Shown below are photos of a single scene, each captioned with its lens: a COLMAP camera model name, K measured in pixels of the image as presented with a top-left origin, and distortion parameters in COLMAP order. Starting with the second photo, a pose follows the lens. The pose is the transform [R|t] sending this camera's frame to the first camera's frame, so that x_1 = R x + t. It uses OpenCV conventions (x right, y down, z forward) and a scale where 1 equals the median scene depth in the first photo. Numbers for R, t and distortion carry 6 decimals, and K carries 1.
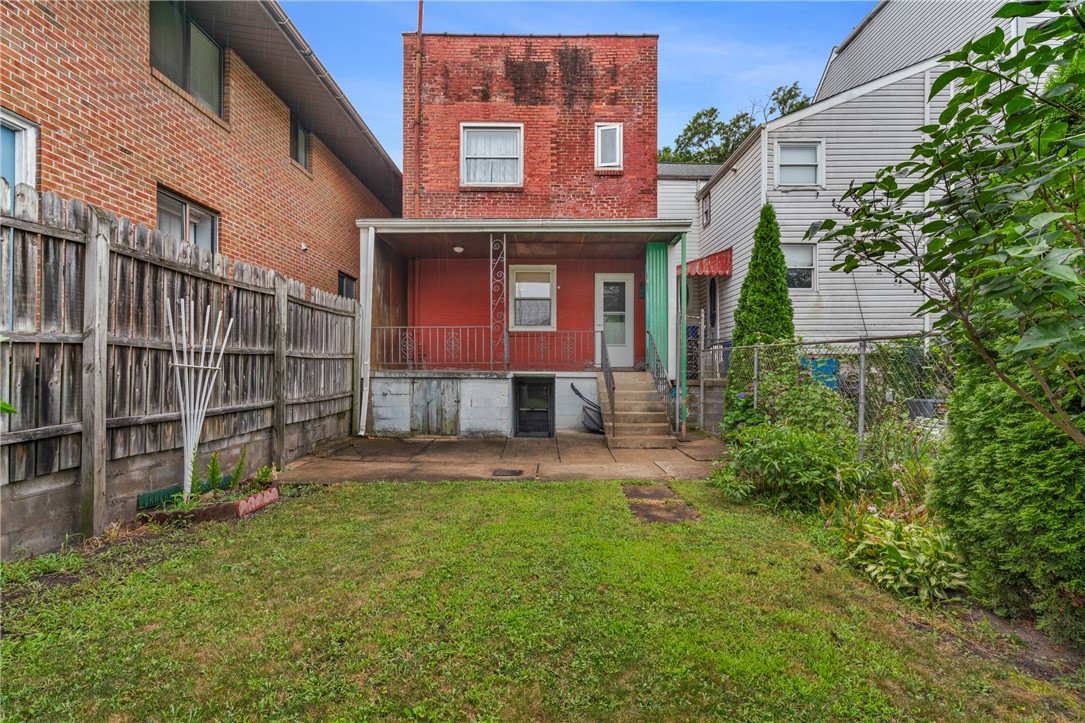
lens RADIAL K [[489.7, 0, 542.5], [0, 489.7, 361.5], [0, 0, 1]] dist [0.008854, 0.000303]
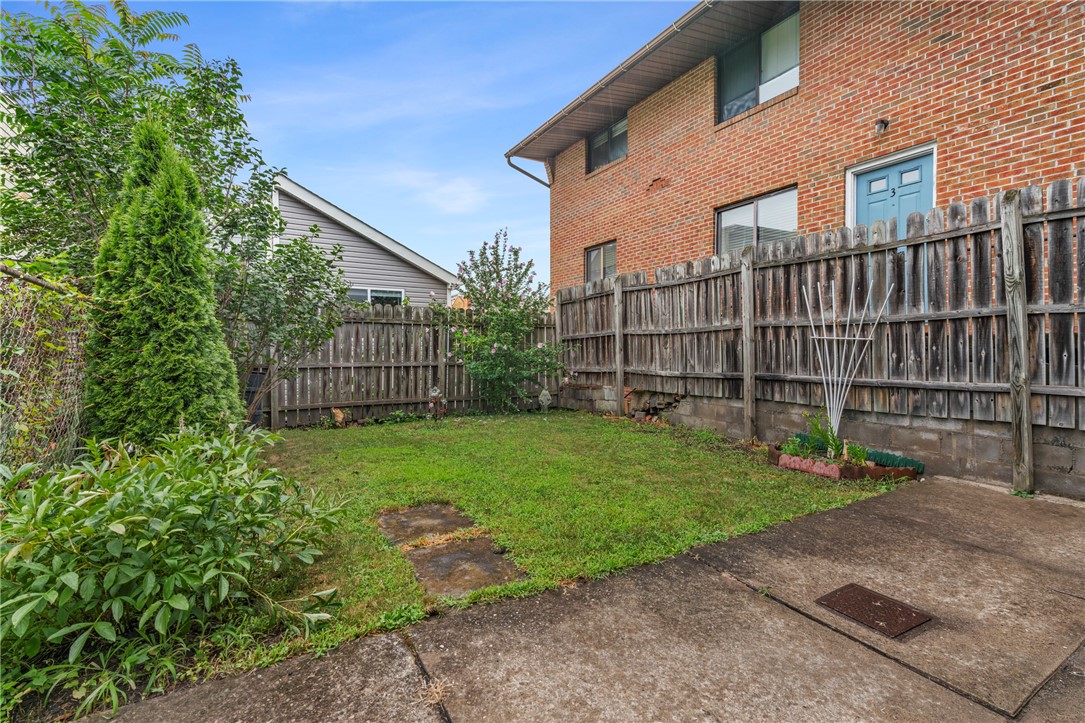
lens RADIAL K [[492.8, 0, 544.7], [0, 492.8, 356.0], [0, 0, 1]] dist [-0.001256, 0.000575]
pose [[-0.853463, 0.005336, -0.521126, 0.434951], [0.008749, 0.999953, -0.004088, 0.047900], [0.521080, -0.008048, -0.853470, 1.561234]]
